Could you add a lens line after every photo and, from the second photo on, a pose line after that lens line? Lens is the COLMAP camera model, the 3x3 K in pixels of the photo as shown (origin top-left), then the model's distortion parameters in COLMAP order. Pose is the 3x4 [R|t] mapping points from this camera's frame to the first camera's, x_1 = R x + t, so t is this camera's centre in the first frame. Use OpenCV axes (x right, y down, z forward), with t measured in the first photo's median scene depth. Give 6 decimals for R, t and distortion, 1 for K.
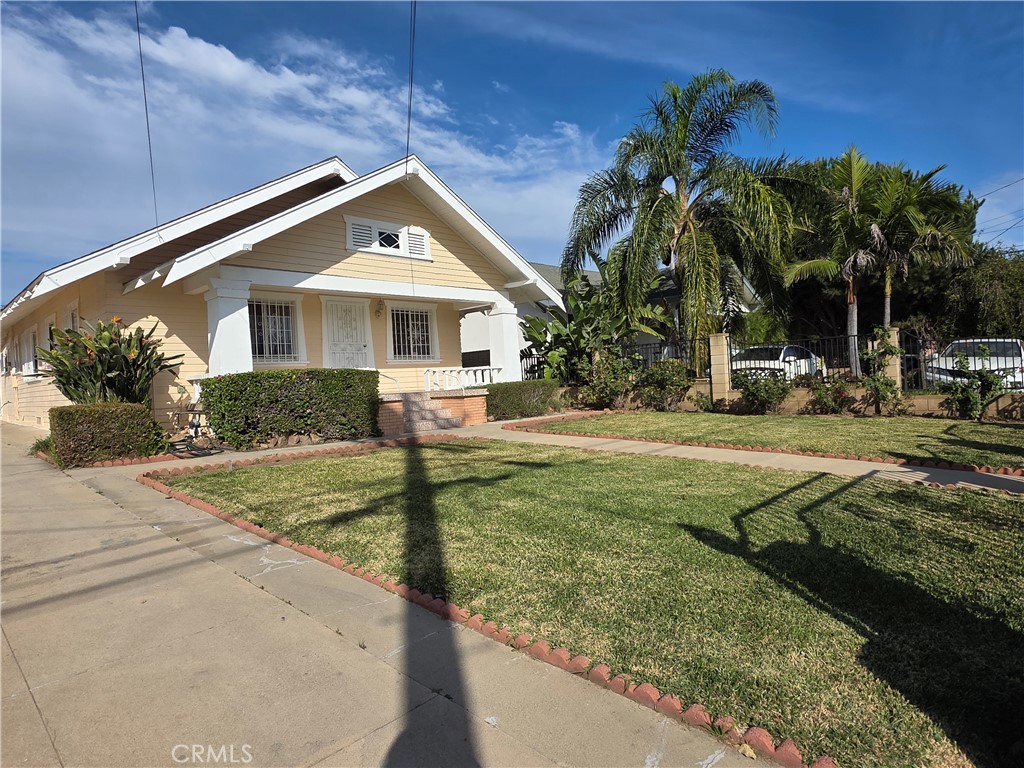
lens RADIAL K [[604.5, 0, 515.0], [0, 604.5, 383.3], [0, 0, 1]] dist [-0.003345, -0.000369]
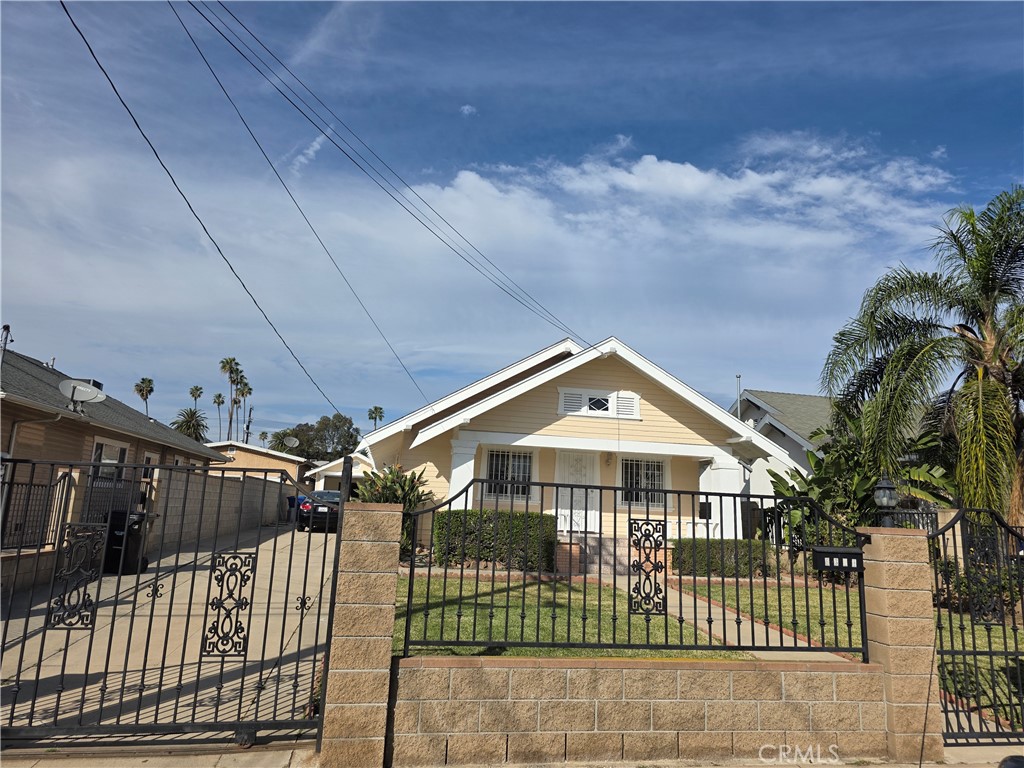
lens RADIAL K [[682.0, 0, 519.9], [0, 682.0, 376.0], [0, 0, 1]] dist [0.047295, -0.006036]
pose [[0.808208, -0.027893, -0.588236, 0.449313], [-0.089430, 0.981480, -0.169412, -0.049233], [0.582067, 0.189526, 0.790745, -0.159247]]
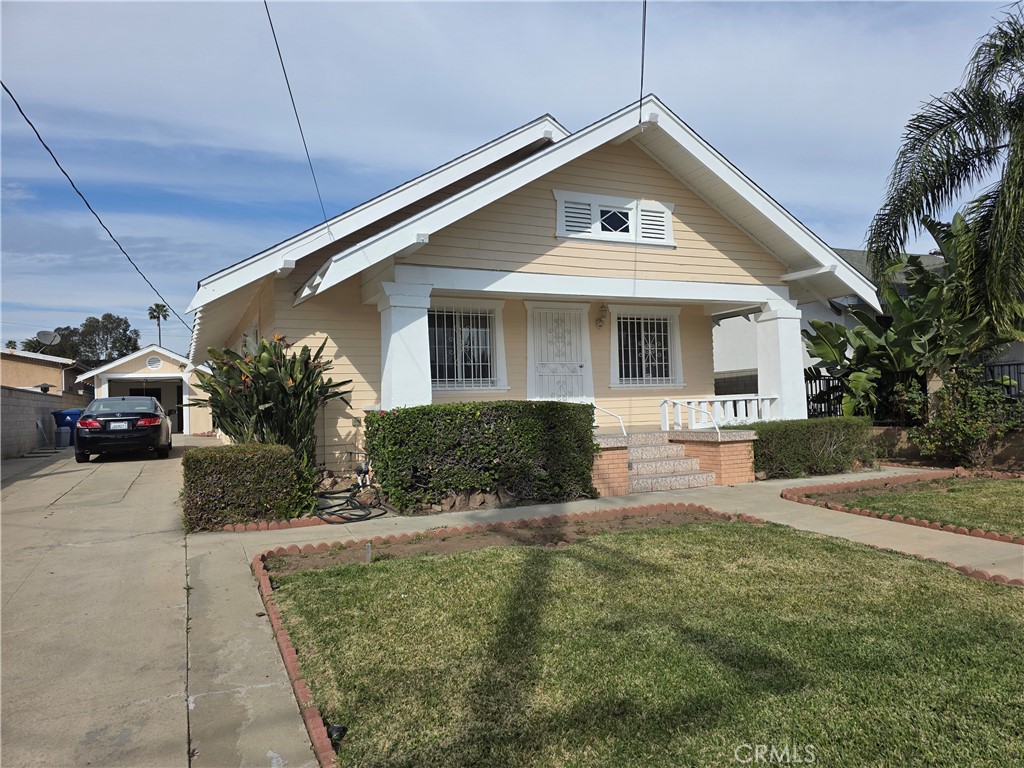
lens RADIAL K [[682.0, 0, 517.3], [0, 682.0, 387.8], [0, 0, 1]] dist [0.047295, -0.006036]
pose [[0.936581, 0.013380, -0.350196, -0.027182], [-0.018593, 0.999761, -0.011527, -0.025234], [0.349958, 0.017307, 0.936606, 0.191705]]
